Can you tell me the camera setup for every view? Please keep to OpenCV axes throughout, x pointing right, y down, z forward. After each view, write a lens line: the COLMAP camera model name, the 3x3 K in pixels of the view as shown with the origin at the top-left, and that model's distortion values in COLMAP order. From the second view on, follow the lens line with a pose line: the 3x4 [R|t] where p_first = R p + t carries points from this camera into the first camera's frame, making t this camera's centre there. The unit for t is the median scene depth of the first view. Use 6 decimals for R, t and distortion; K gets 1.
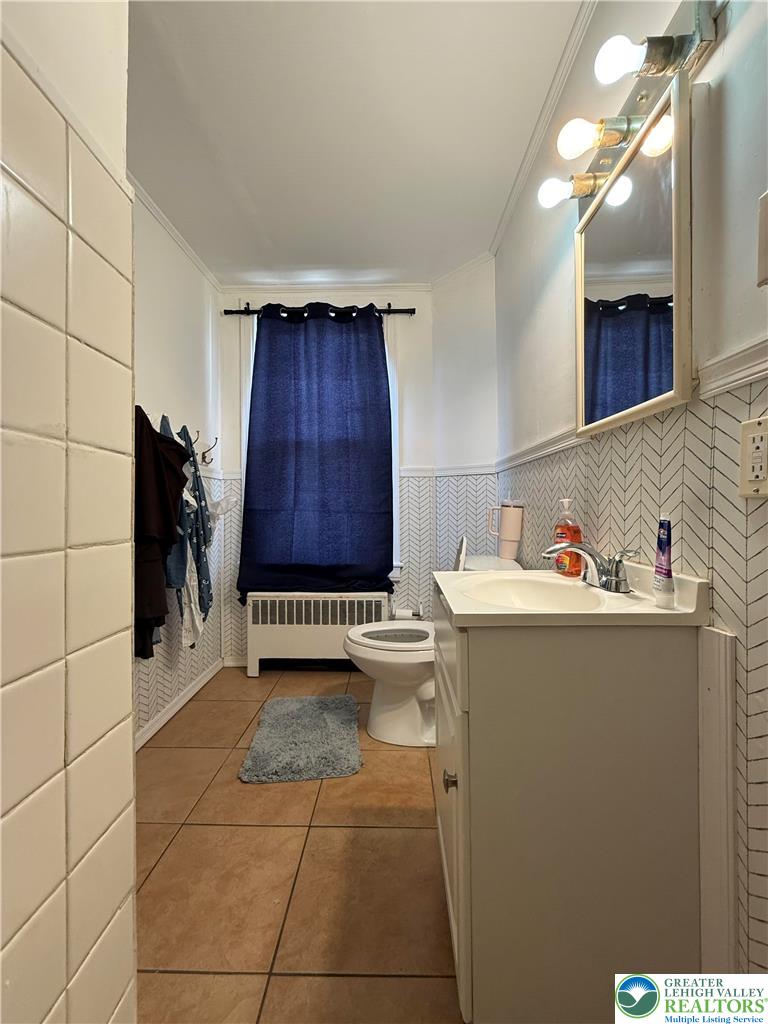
lens RADIAL K [[407.7, 0, 378.0], [0, 407.7, 507.6], [0, 0, 1]] dist [-0.001471, 0.000534]
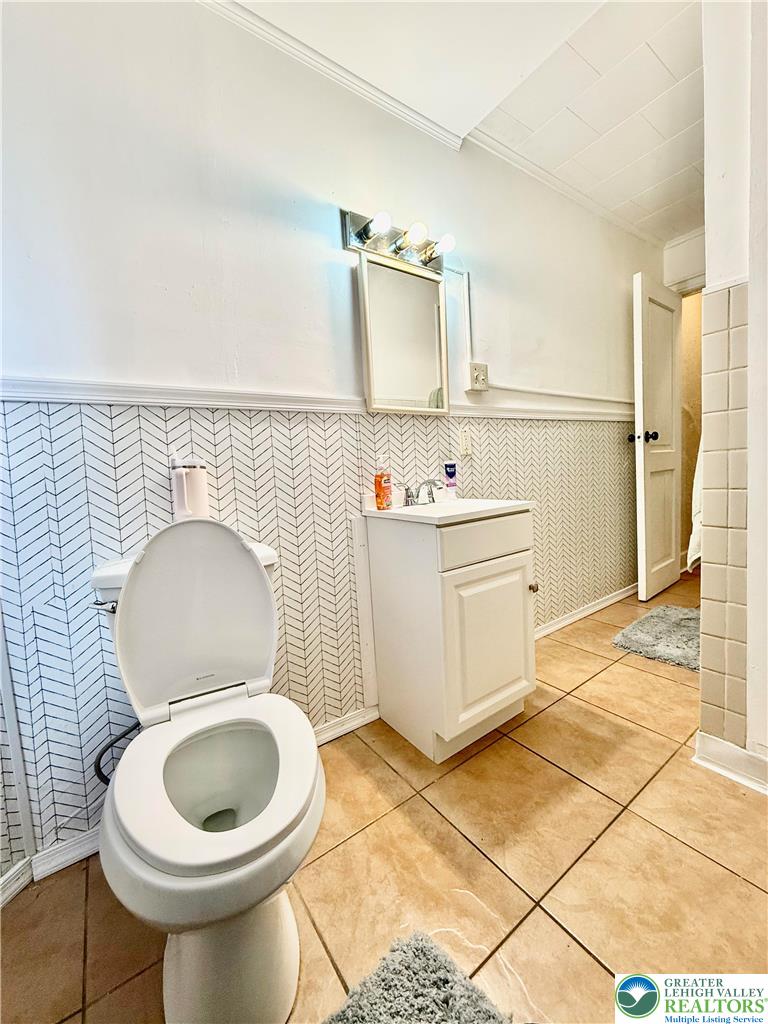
lens RADIAL K [[407.7, 0, 384.1], [0, 407.7, 506.8], [0, 0, 1]] dist [-0.001471, 0.000534]
pose [[-0.607194, -0.039532, 0.793569, -0.281676], [0.061072, 0.993485, 0.096220, 0.007384], [-0.792203, 0.106890, -0.600824, 0.813803]]
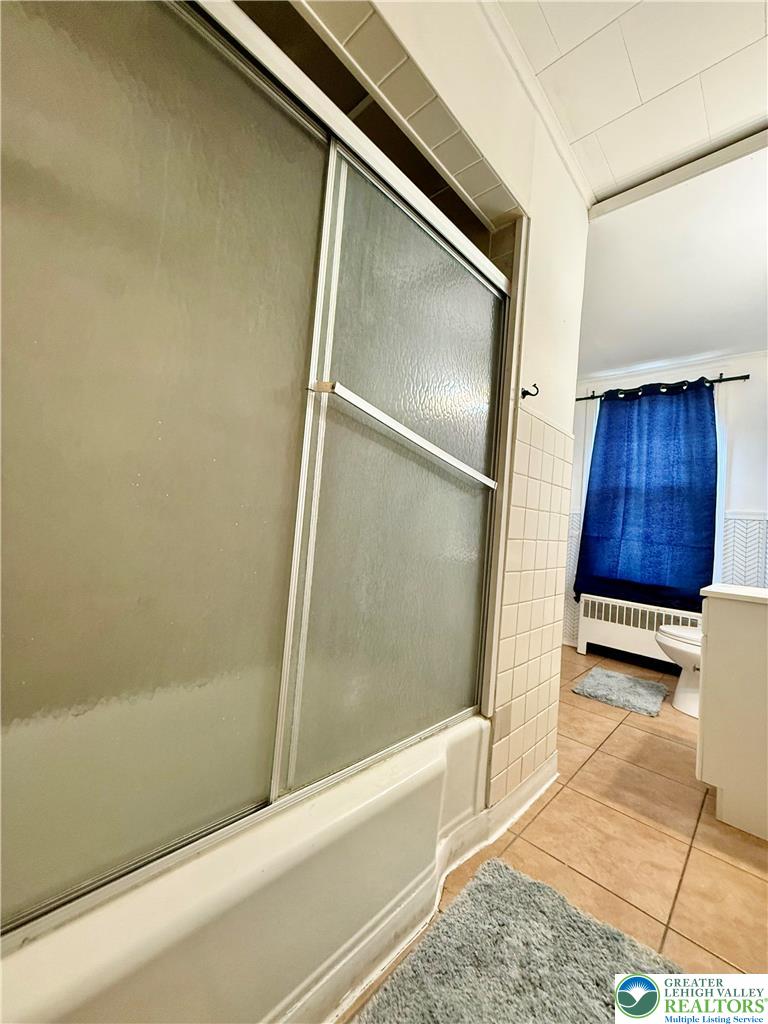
lens RADIAL K [[407.7, 0, 385.5], [0, 407.7, 508.1], [0, 0, 1]] dist [-0.001471, 0.000534]
pose [[0.746071, 0.038252, -0.664766, 0.103179], [-0.076300, 0.996684, -0.028281, 0.001747], [0.661480, 0.071822, 0.746516, -0.523422]]
